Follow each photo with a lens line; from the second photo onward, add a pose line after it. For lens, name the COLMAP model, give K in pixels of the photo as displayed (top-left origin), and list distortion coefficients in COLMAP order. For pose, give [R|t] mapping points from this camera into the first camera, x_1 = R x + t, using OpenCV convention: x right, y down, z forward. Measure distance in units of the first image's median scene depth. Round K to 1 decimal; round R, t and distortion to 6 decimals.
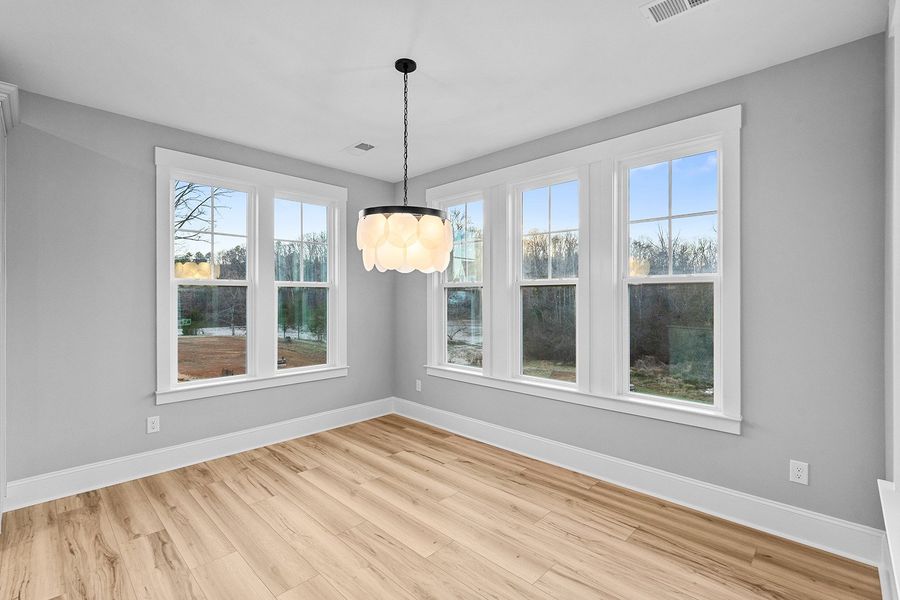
lens RADIAL K [[419.1, 0, 451.7], [0, 419.1, 308.2], [0, 0, 1]] dist [-0.005362, -0.000187]
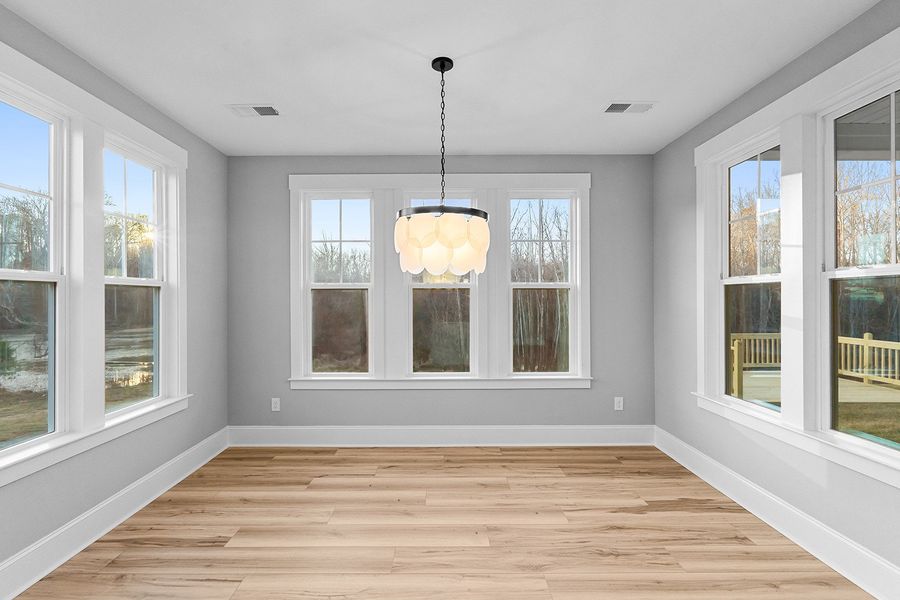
lens RADIAL K [[419.1, 0, 451.7], [0, 419.1, 308.2], [0, 0, 1]] dist [-0.005362, -0.000187]
pose [[0.700808, -0.017114, 0.713144, -0.593941], [0.020905, 0.999776, 0.003450, -0.005040], [-0.713043, 0.012491, 0.701009, 0.219349]]
